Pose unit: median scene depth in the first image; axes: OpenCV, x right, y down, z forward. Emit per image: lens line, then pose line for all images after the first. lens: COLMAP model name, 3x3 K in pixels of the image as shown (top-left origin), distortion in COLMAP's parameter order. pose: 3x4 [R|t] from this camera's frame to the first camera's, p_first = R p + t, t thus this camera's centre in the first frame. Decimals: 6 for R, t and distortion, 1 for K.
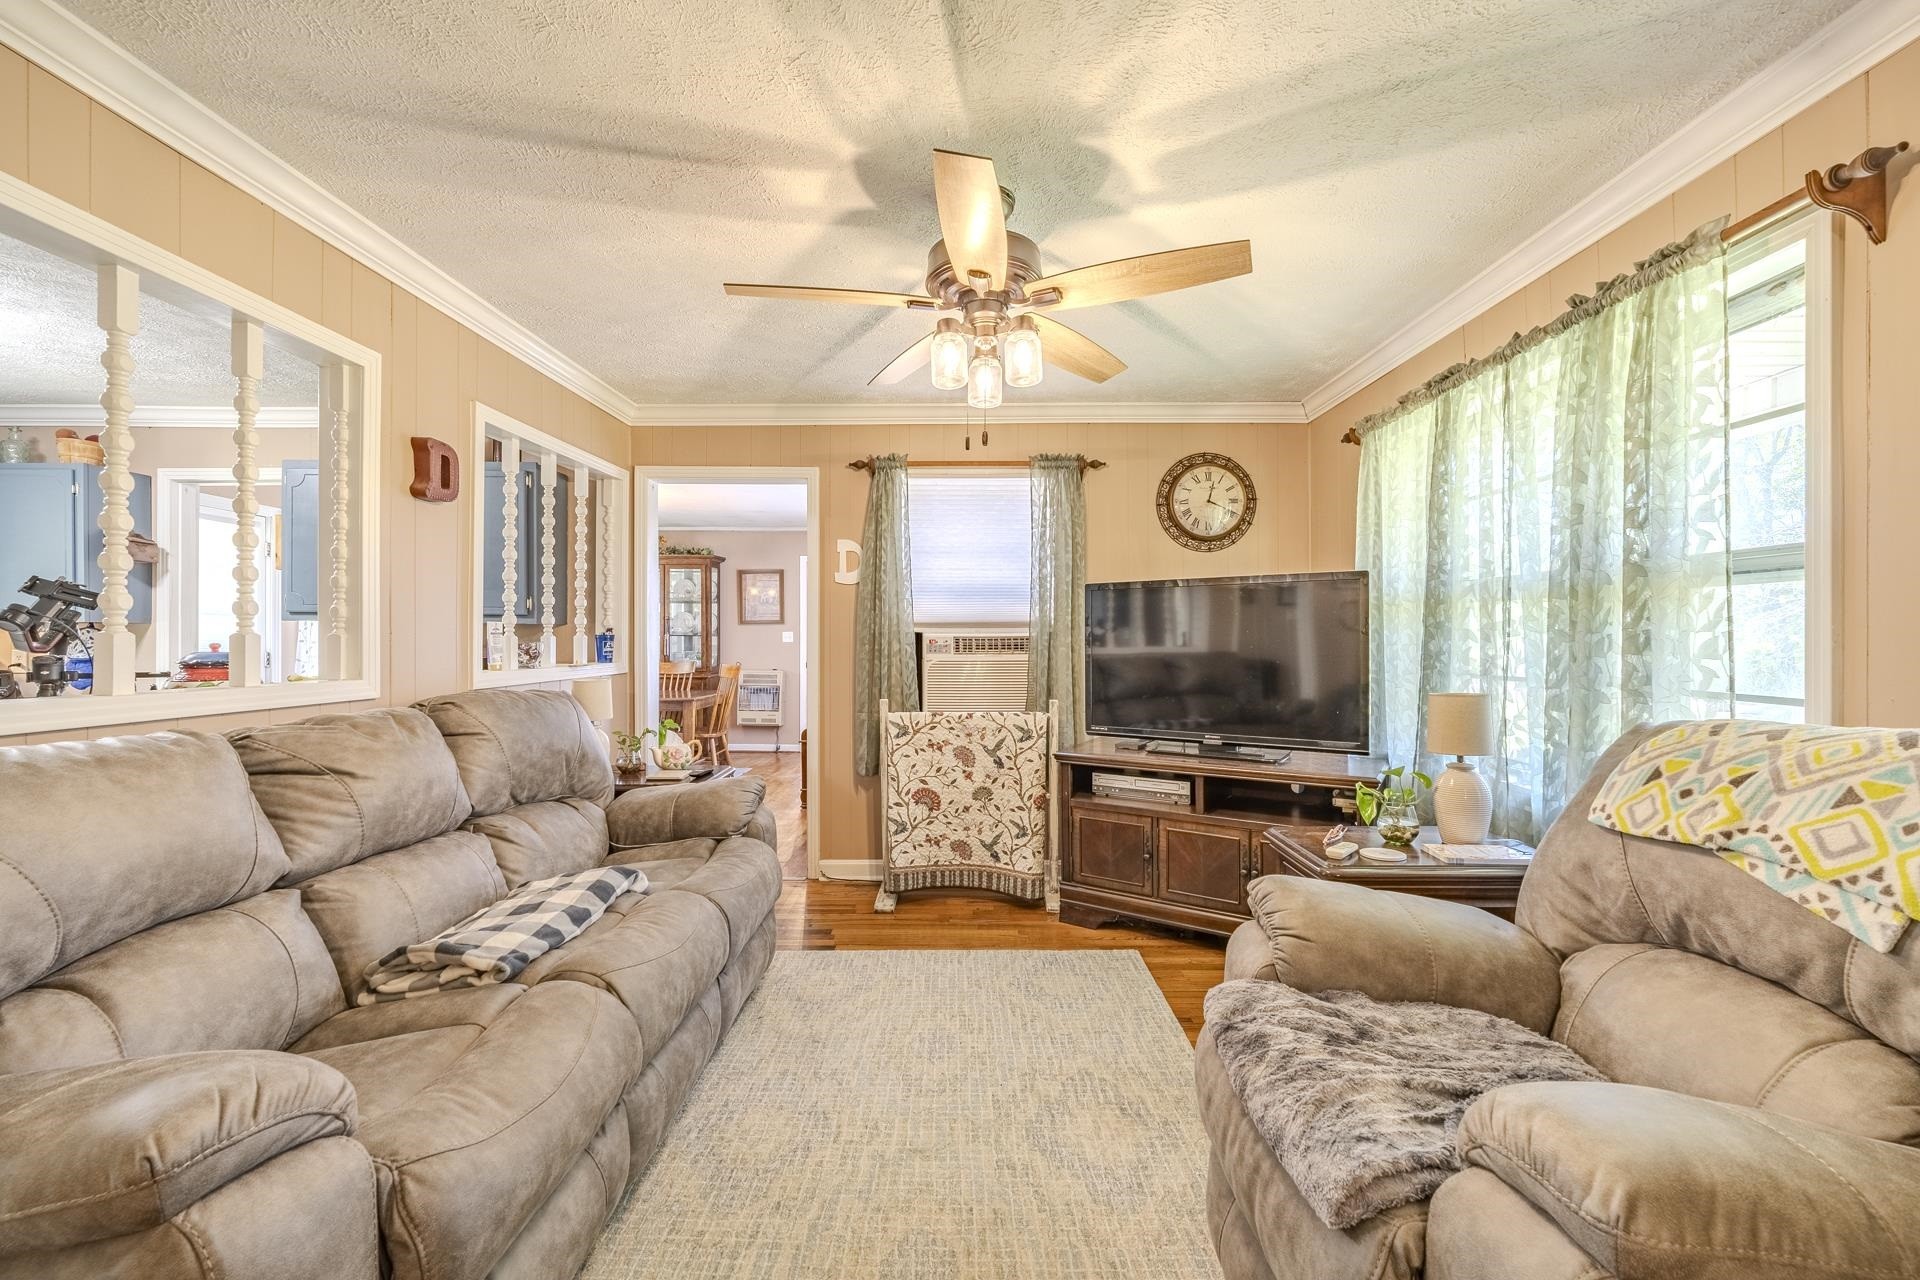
lens RADIAL K [[769.1, 0, 956.4], [0, 769.1, 644.0], [0, 0, 1]] dist [0.001394, -0.001981]
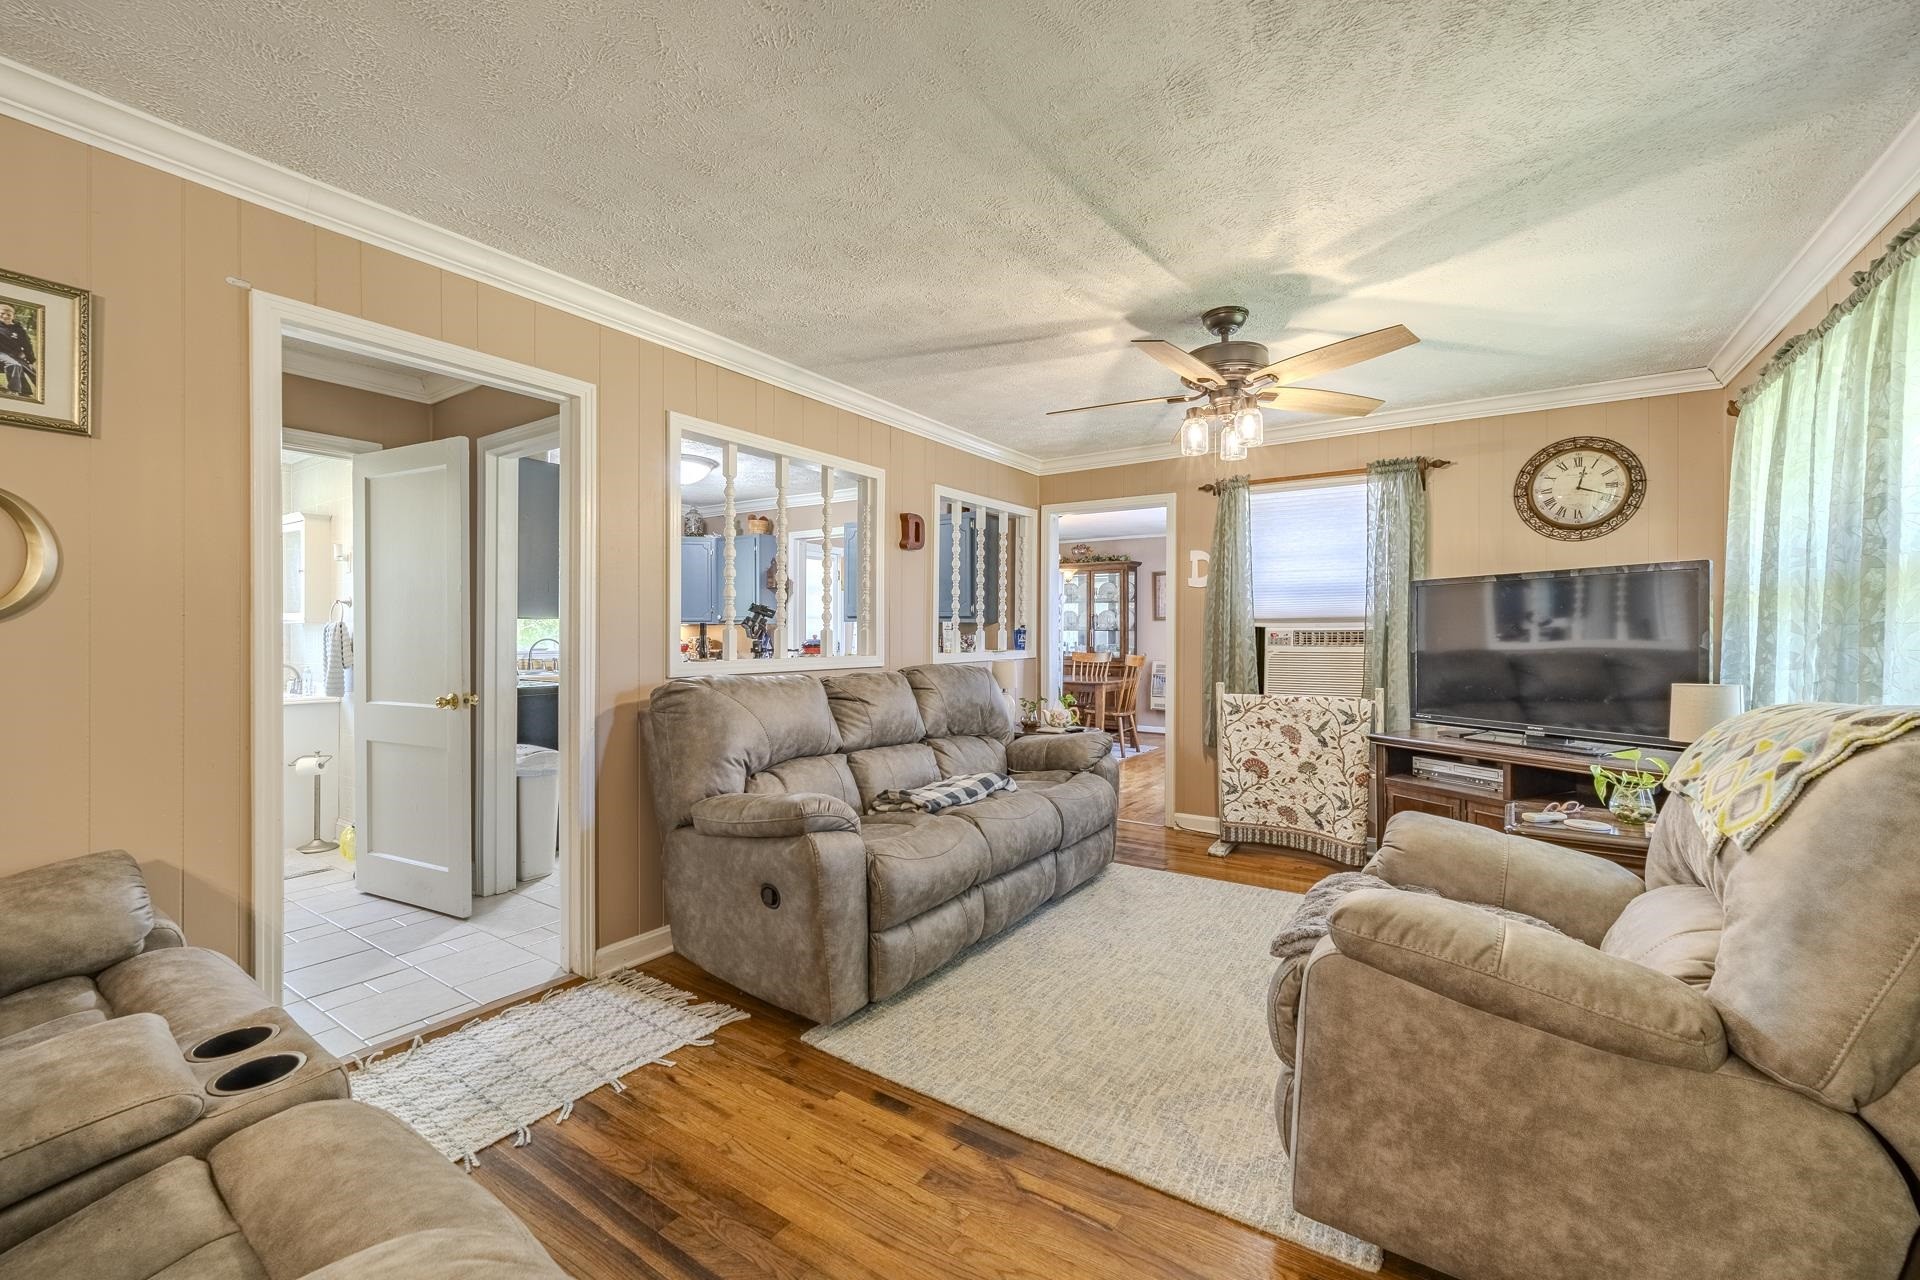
lens RADIAL K [[769.1, 0, 959.1], [0, 769.1, 643.0], [0, 0, 1]] dist [0.001394, -0.001981]
pose [[0.838199, 0.006122, -0.545330, 0.266549], [-0.003152, 0.999975, 0.006382, 0.004273], [0.545356, -0.003630, 0.838197, -0.286680]]
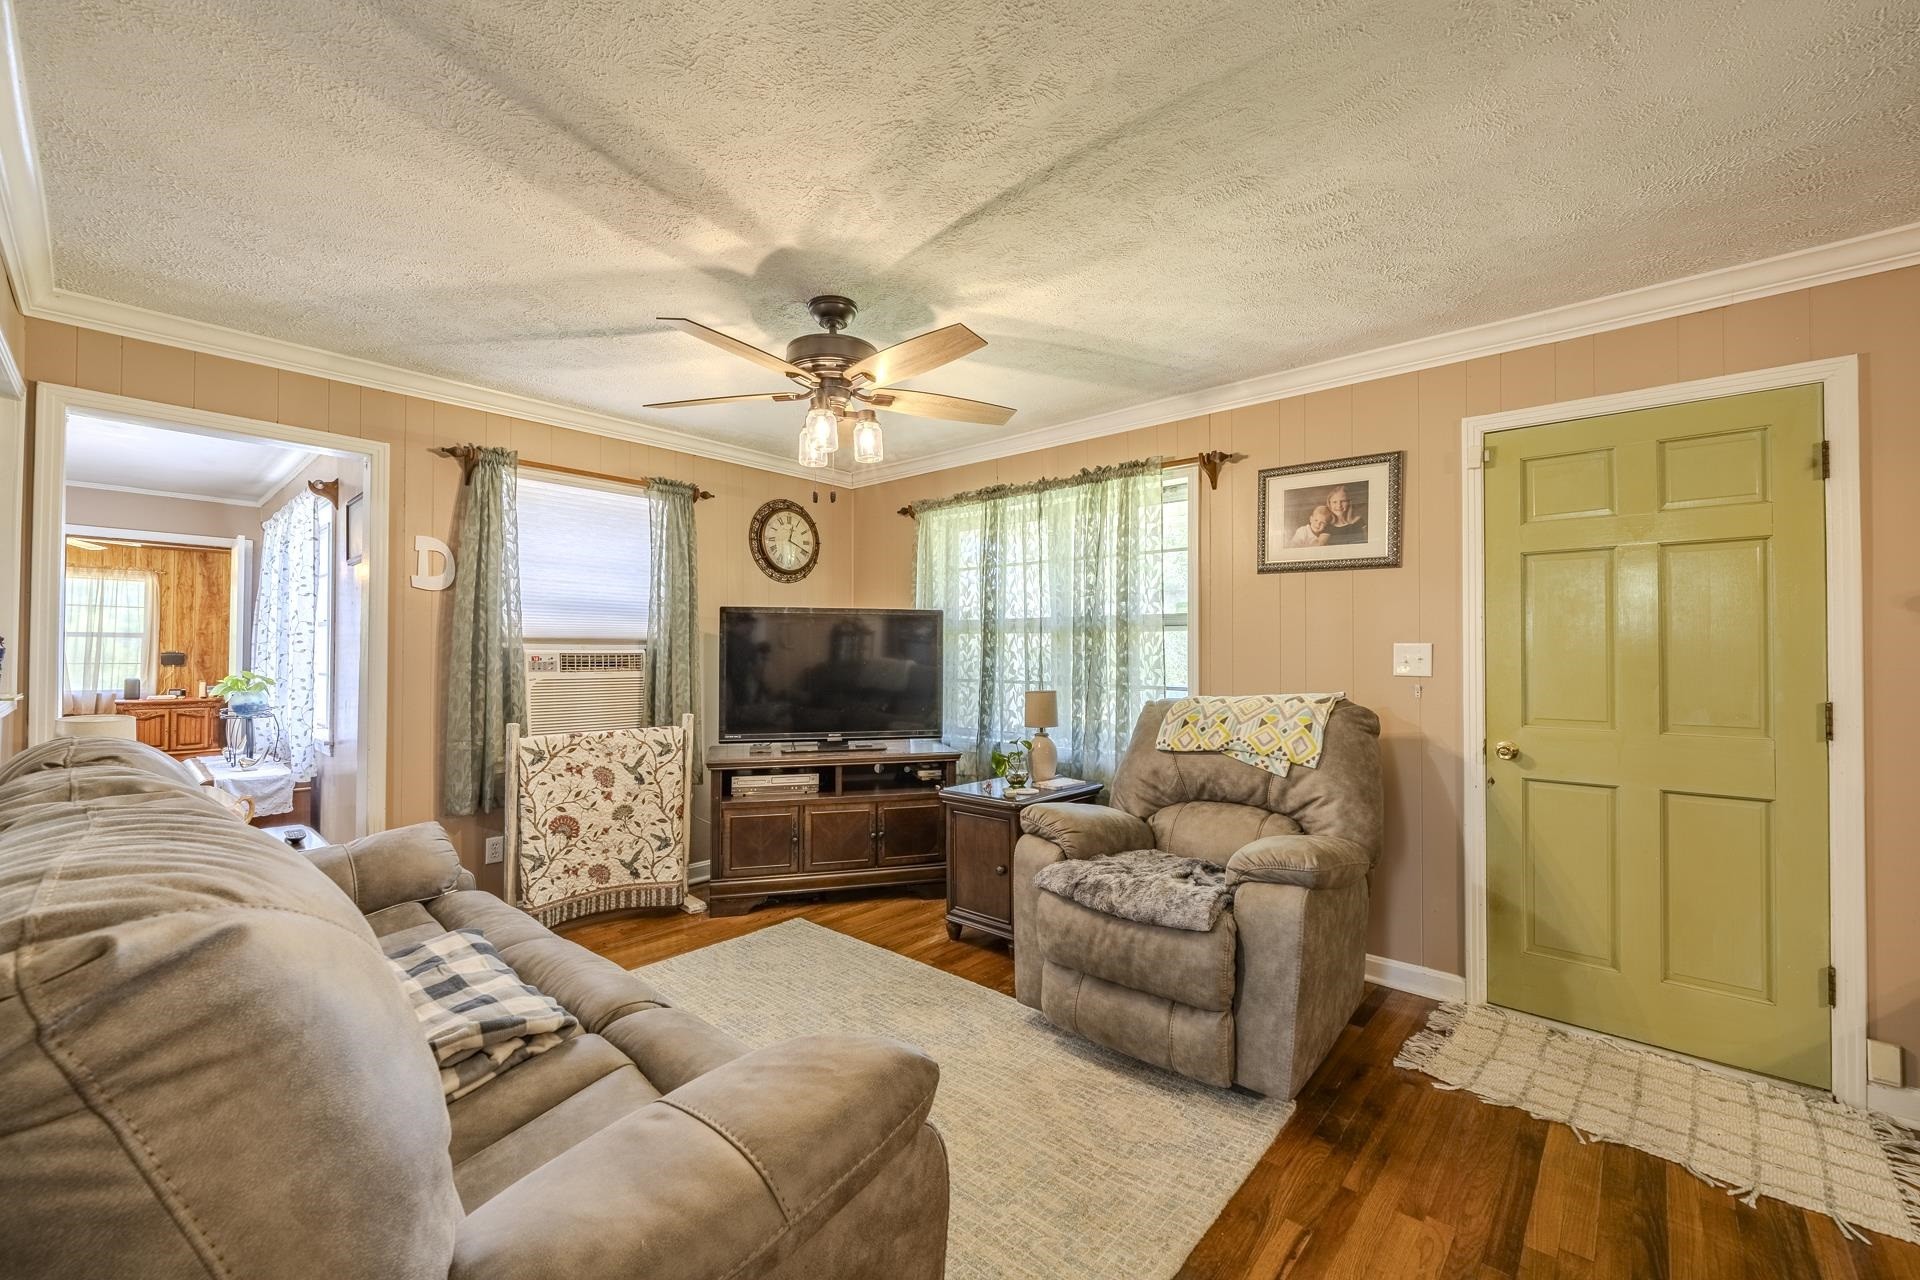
lens RADIAL K [[769.1, 0, 953.0], [0, 769.1, 643.7], [0, 0, 1]] dist [0.001394, -0.001981]
pose [[0.661950, 0.013085, 0.749434, -0.515686], [0.000384, 0.999842, -0.017797, -0.005841], [-0.749548, 0.012069, 0.661840, 0.026793]]
